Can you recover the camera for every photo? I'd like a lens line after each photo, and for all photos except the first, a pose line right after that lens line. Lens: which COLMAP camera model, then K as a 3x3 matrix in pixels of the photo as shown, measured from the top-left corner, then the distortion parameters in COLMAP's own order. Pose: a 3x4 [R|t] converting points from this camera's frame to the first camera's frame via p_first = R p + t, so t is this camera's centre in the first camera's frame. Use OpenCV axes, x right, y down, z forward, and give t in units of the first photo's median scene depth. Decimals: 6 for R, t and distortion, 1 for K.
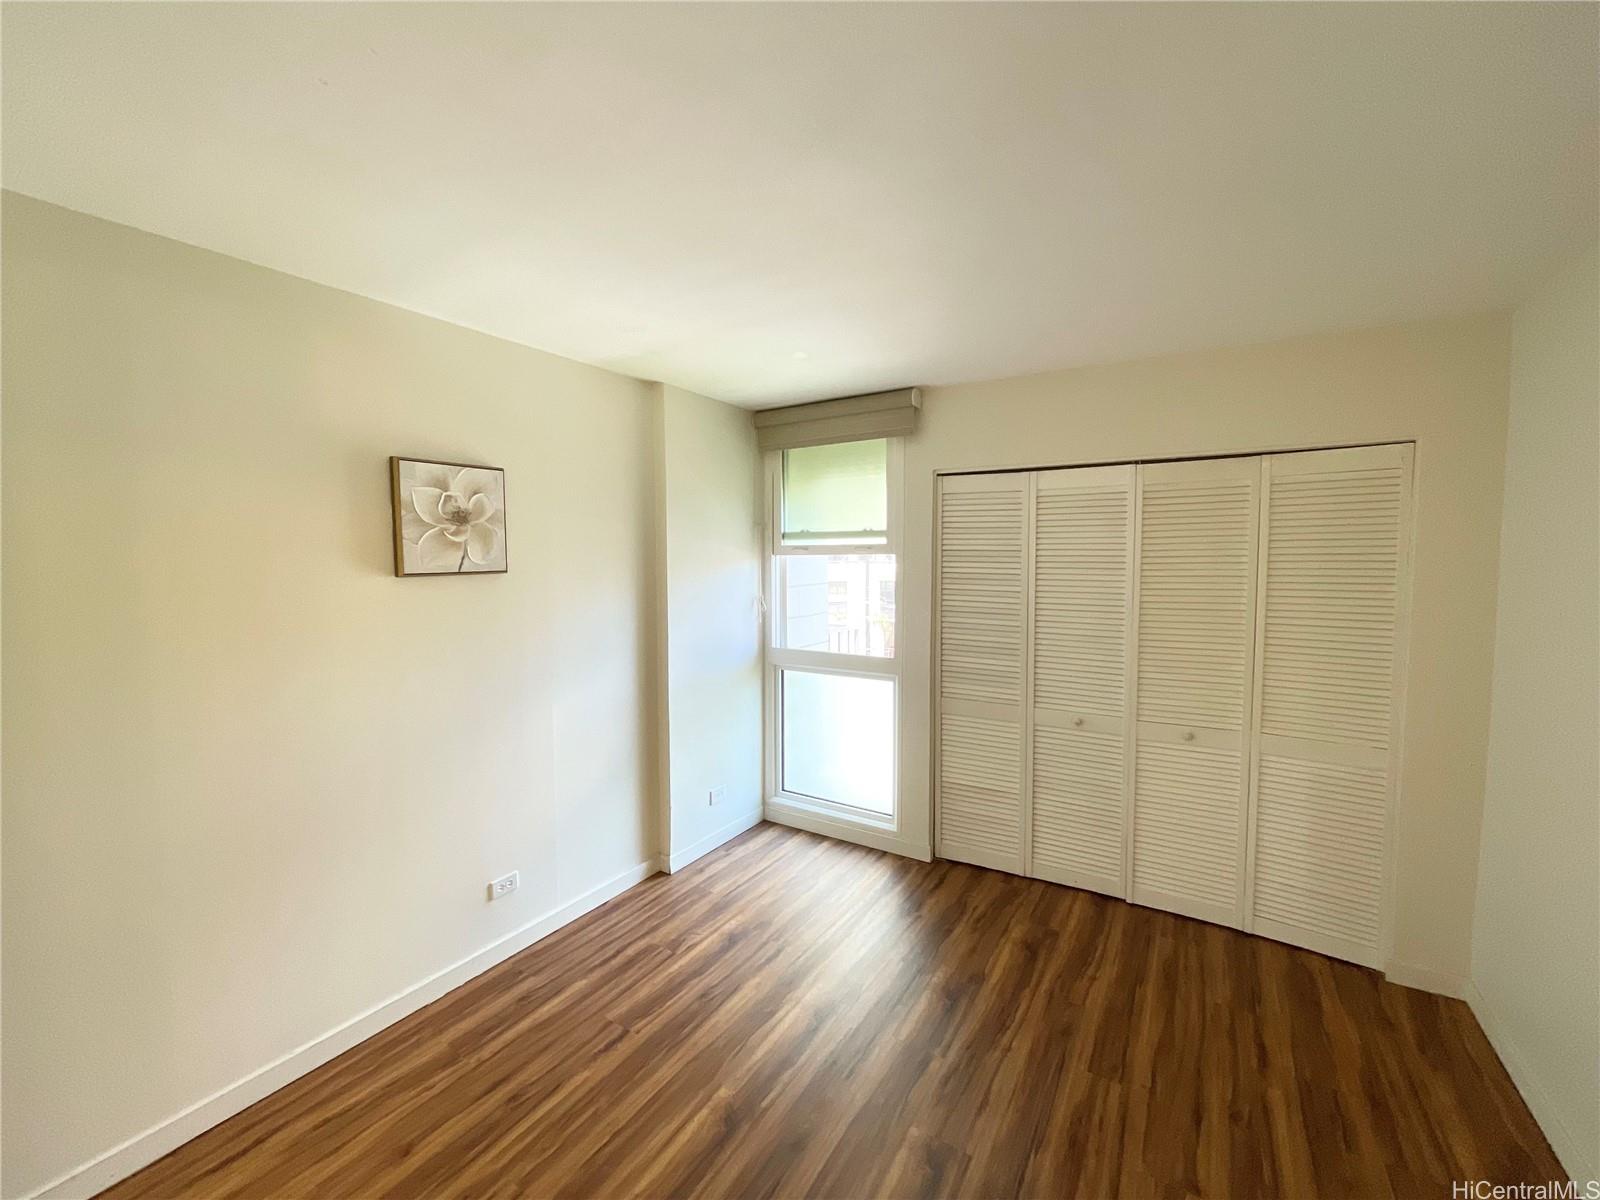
lens RADIAL K [[643.9, 0, 800.0], [0, 643.9, 600.0], [0, 0, 1]] dist [0.000905, -0.000122]
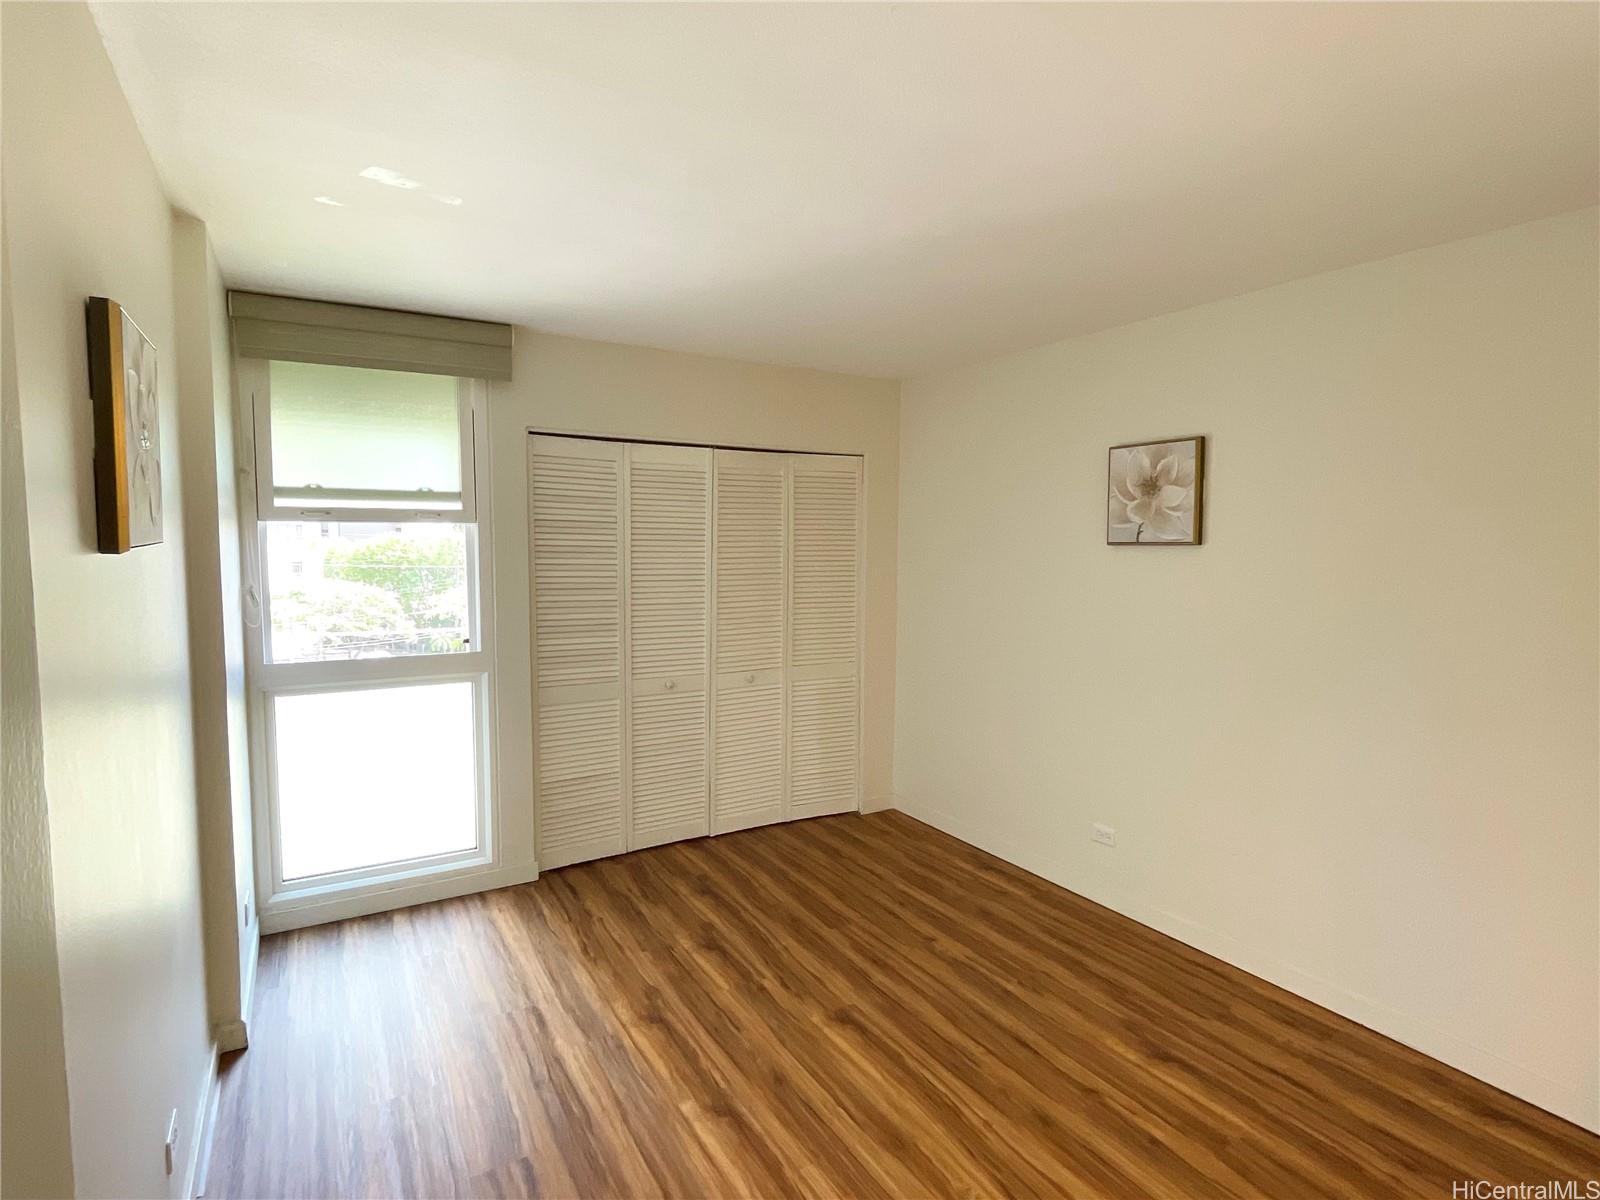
lens RADIAL K [[828.7, 0, 791.8], [0, 828.7, 600.8], [0, 0, 1]] dist [-0.001104, 0.000253]
pose [[0.458126, -0.064489, 0.886545, -0.649760], [0.046905, 0.997729, 0.048338, -0.006171], [-0.887649, 0.019439, 0.460111, 0.187735]]
